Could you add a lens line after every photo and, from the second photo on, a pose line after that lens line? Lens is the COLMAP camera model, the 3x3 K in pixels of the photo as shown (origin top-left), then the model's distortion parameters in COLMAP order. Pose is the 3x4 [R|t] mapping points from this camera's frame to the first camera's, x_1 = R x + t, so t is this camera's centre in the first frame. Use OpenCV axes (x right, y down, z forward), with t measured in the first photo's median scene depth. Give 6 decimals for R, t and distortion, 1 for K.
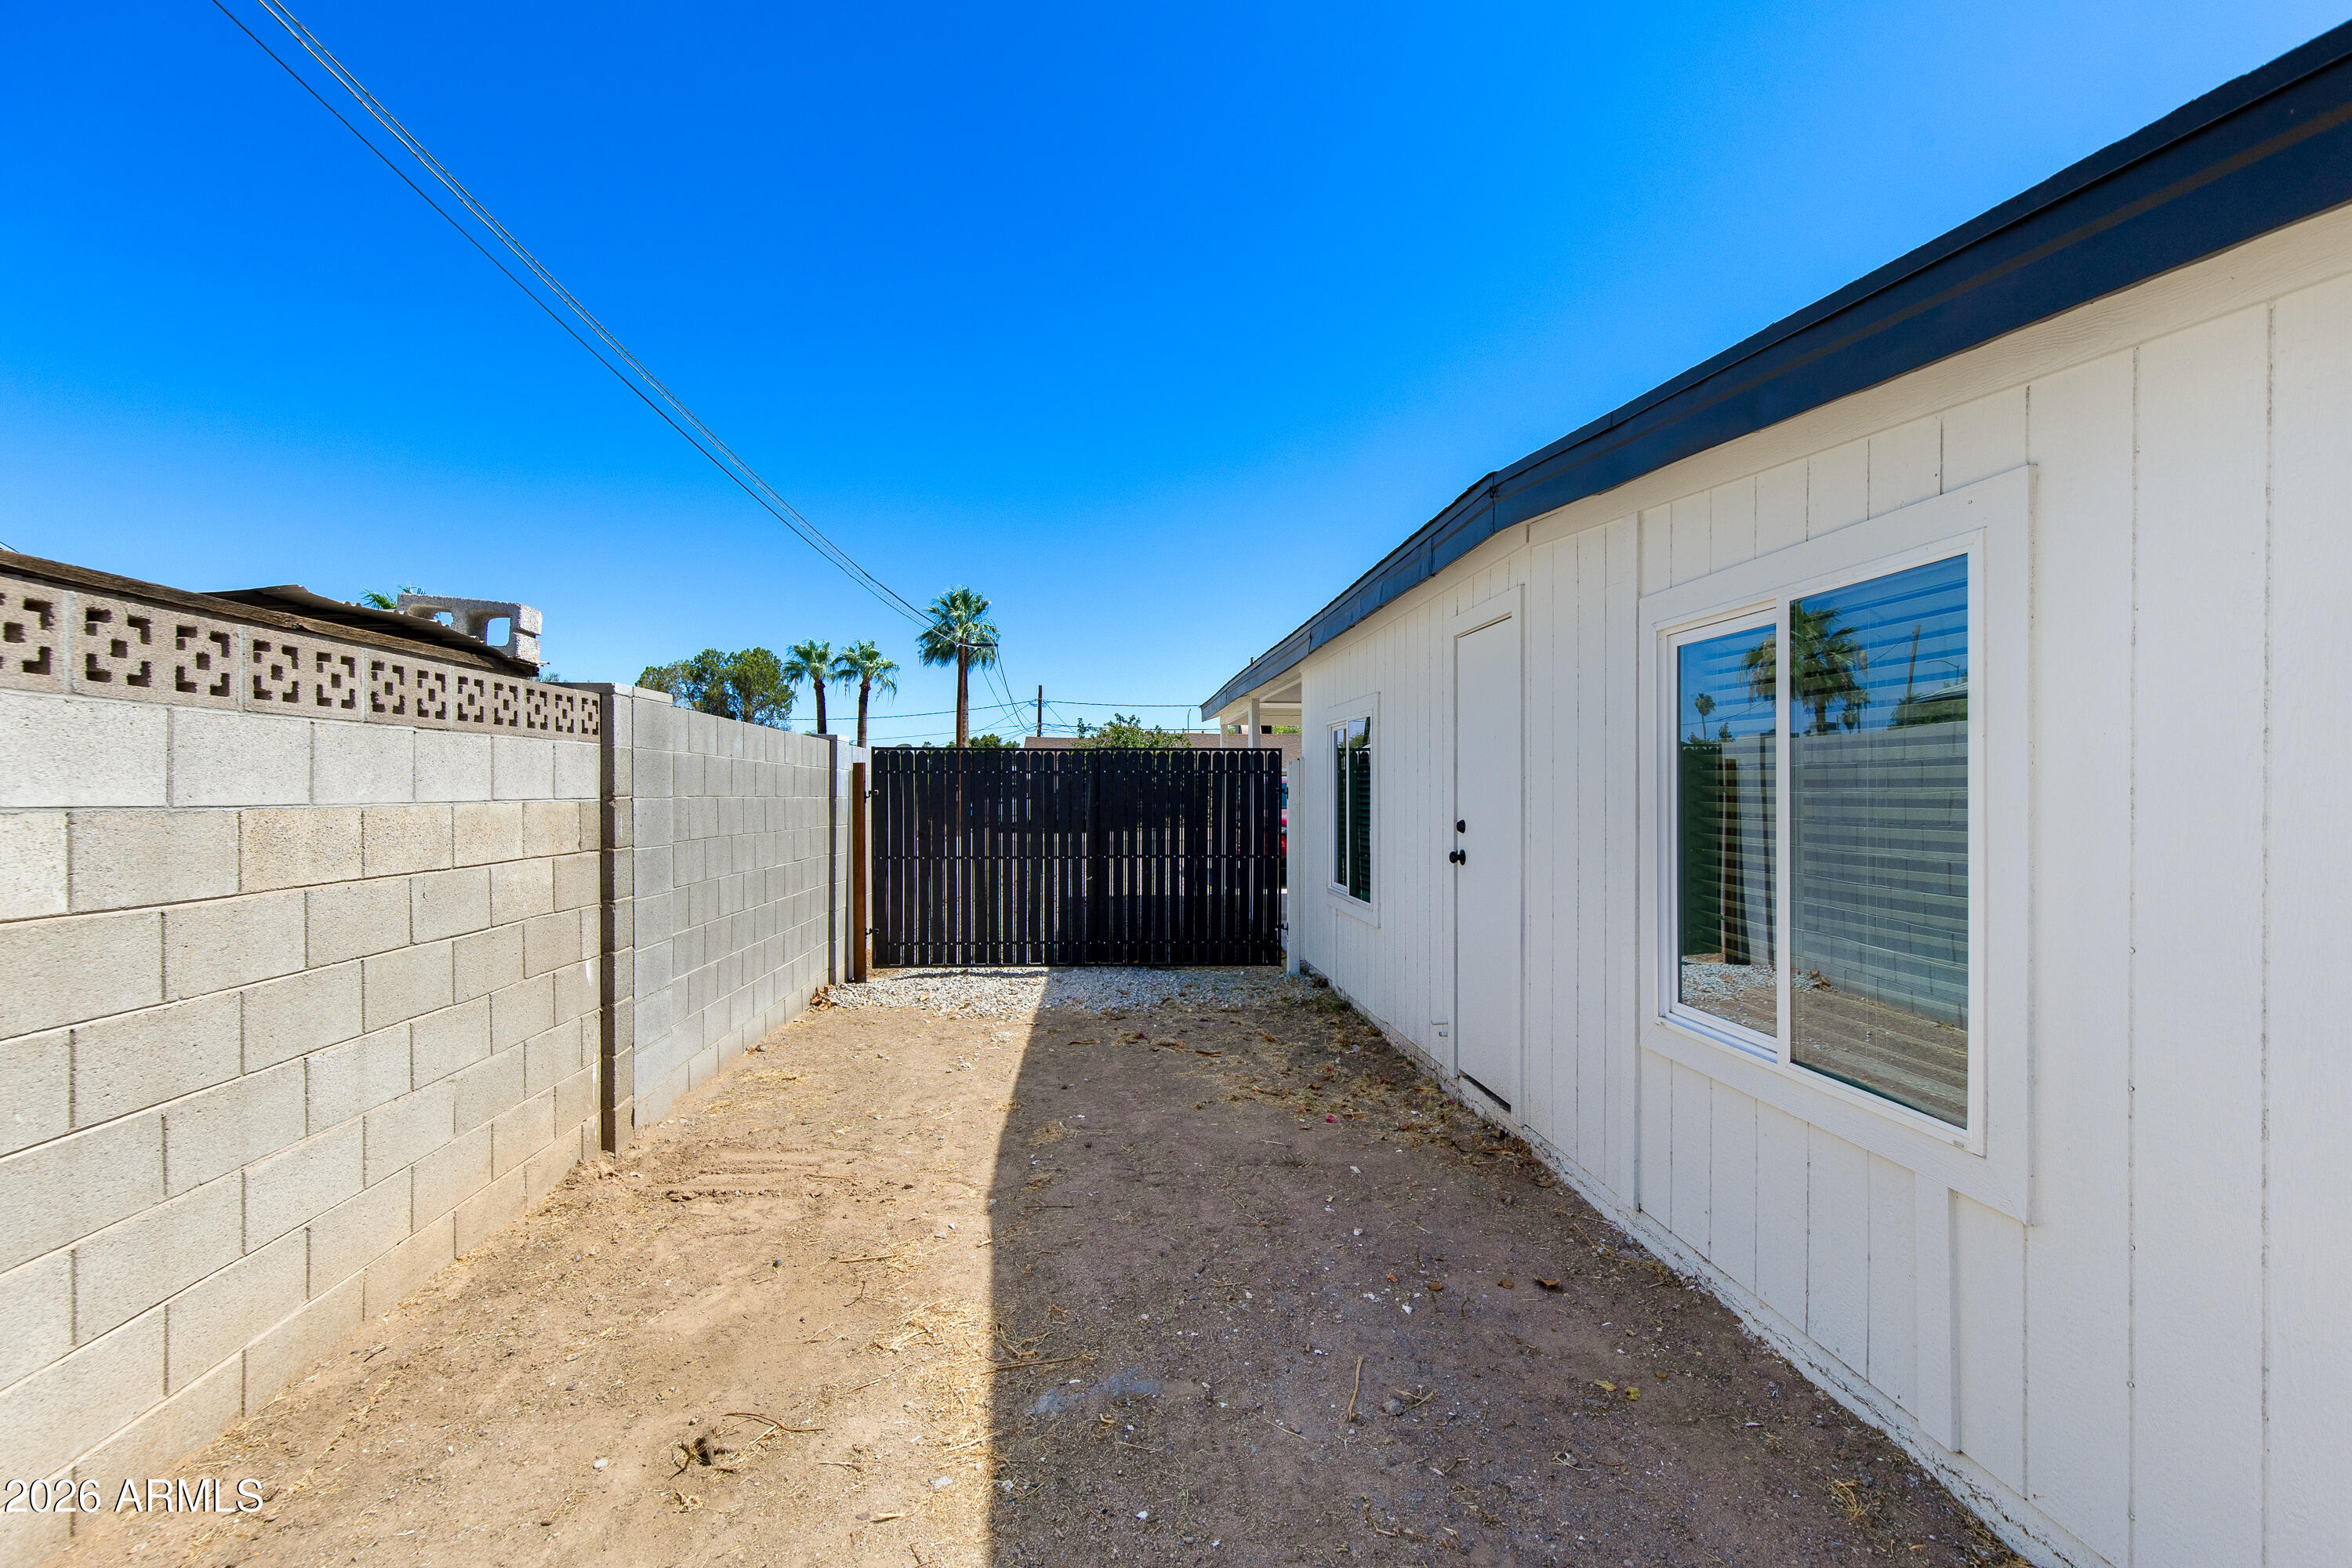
lens RADIAL K [[1099.3, 0, 1175.8], [0, 1099.3, 788.5], [0, 0, 1]] dist [0.011563, -0.000772]
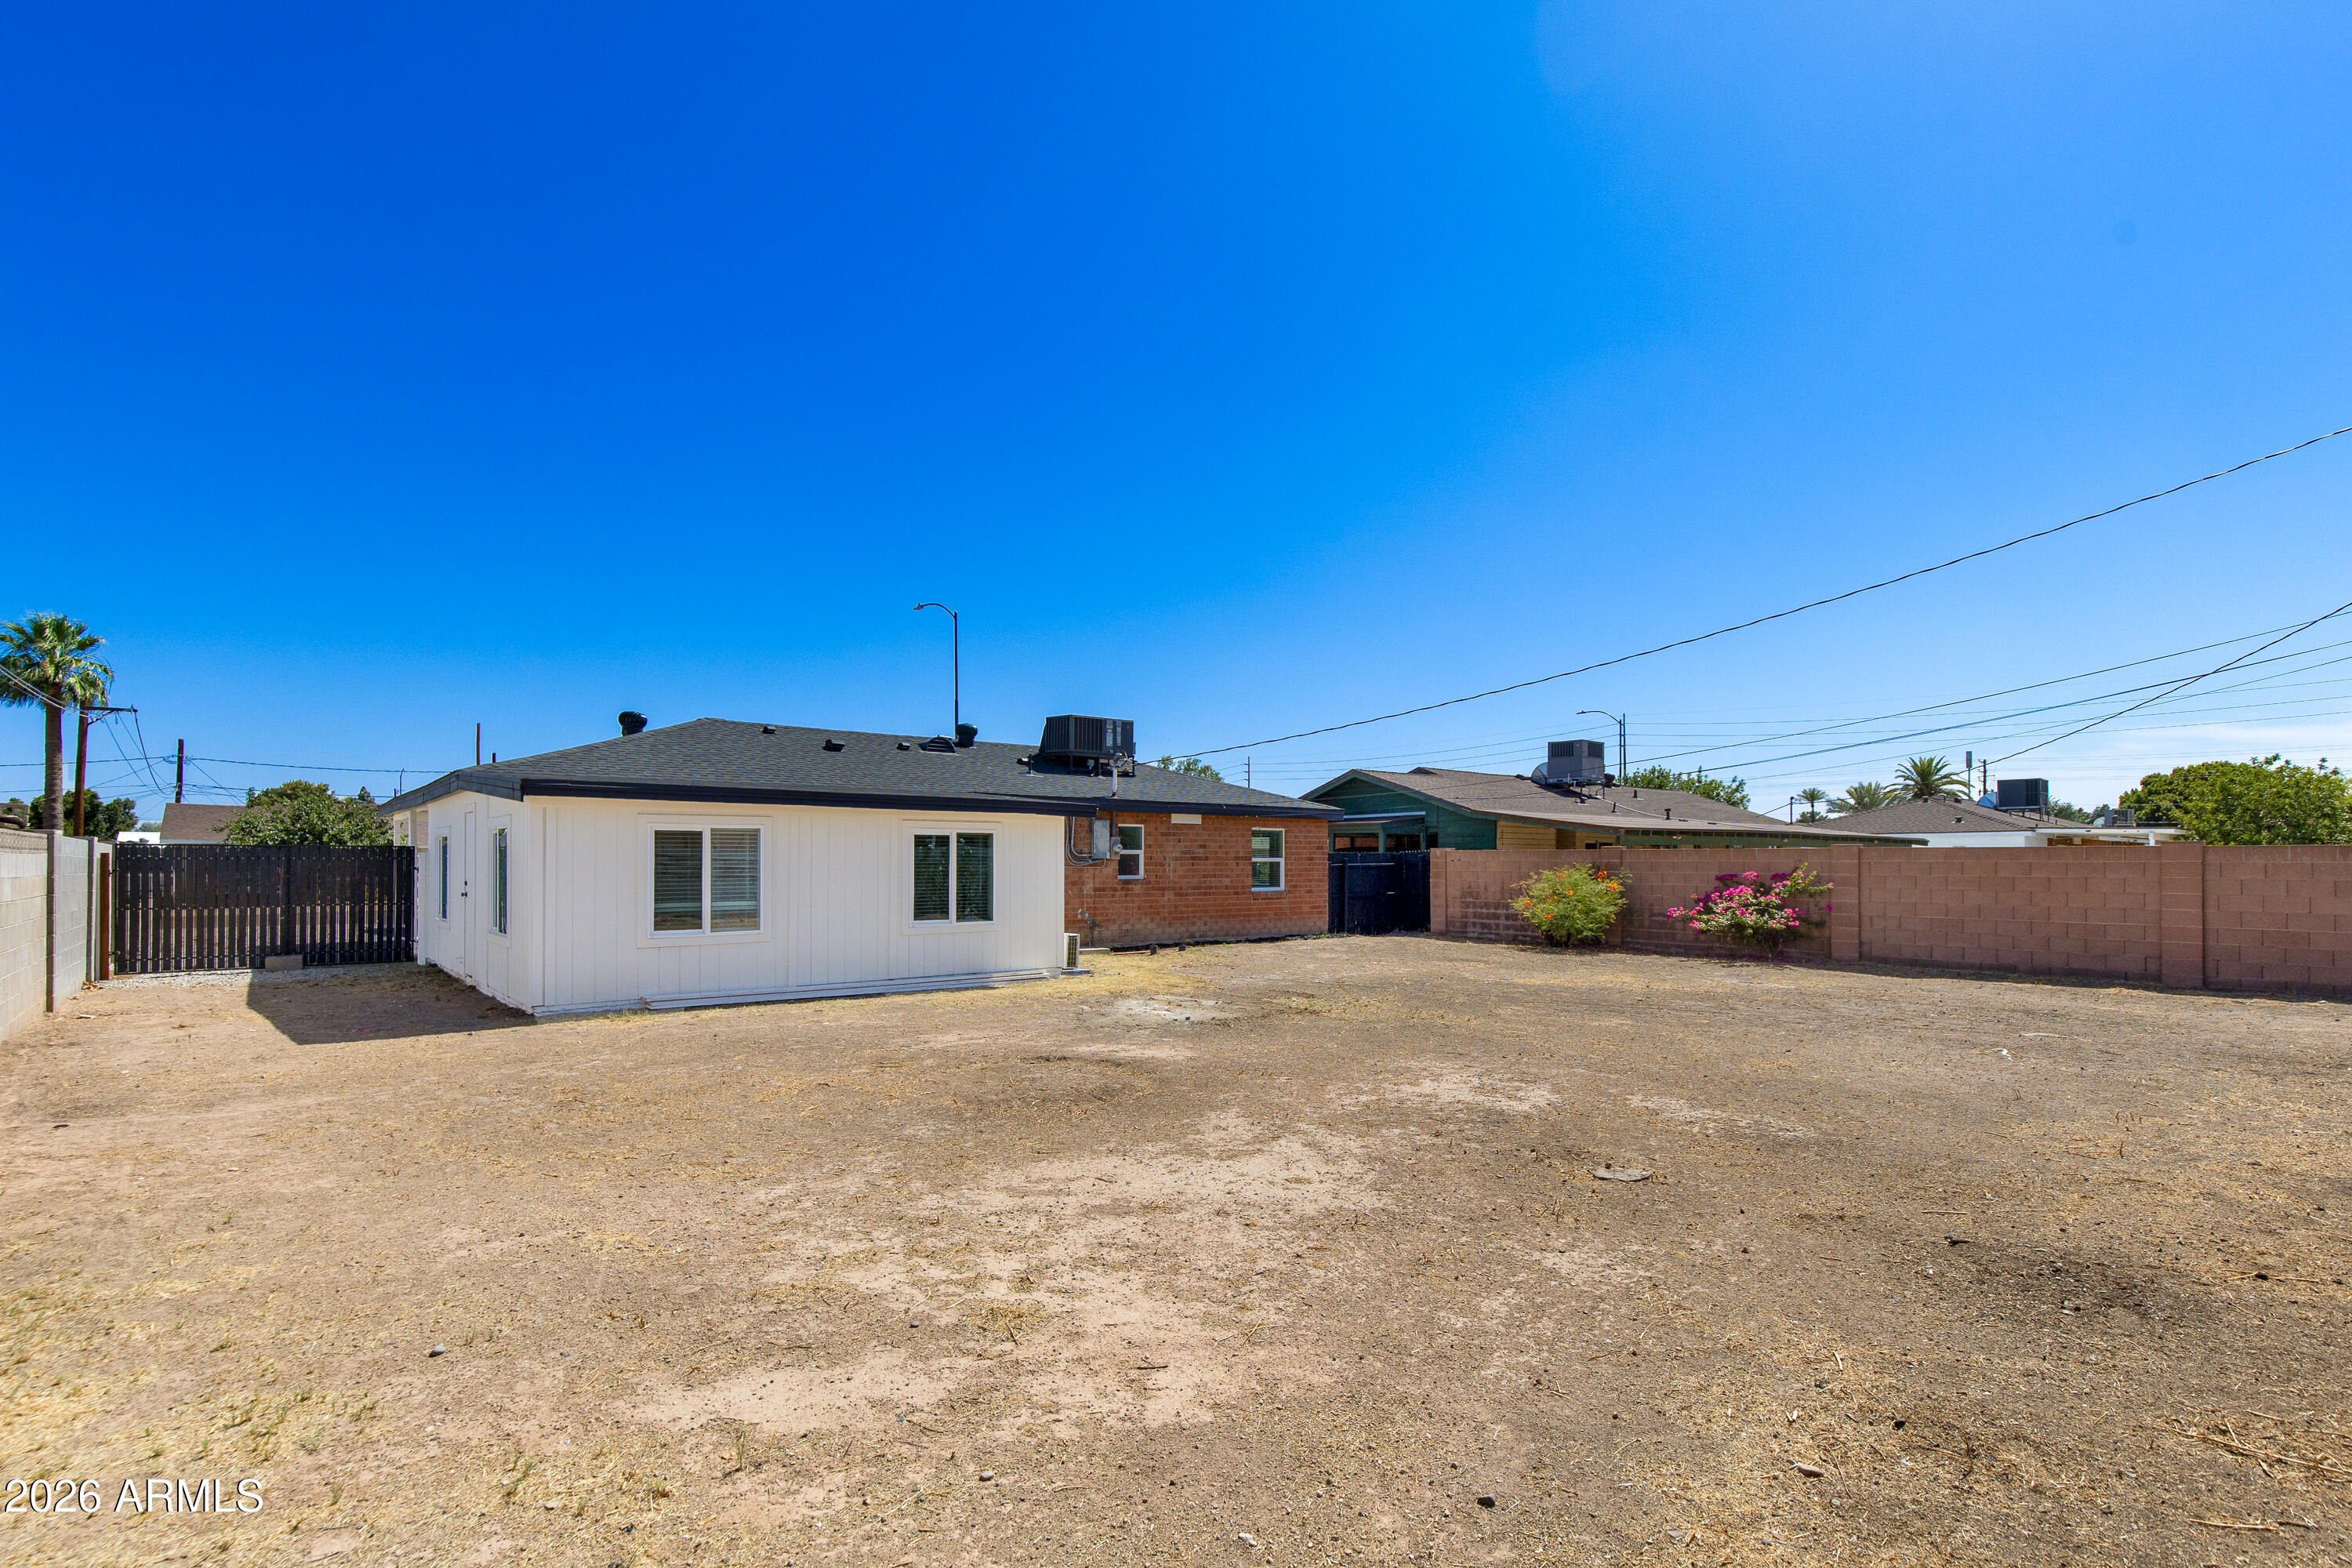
lens RADIAL K [[1099.3, 0, 1174.6], [0, 1099.3, 853.4], [0, 0, 1]] dist [0.011563, -0.000772]
pose [[0.815986, 0.008581, 0.578008, 0.064400], [-0.003188, 0.999941, -0.010344, -0.010146], [-0.578063, 0.006598, 0.815965, -1.312081]]
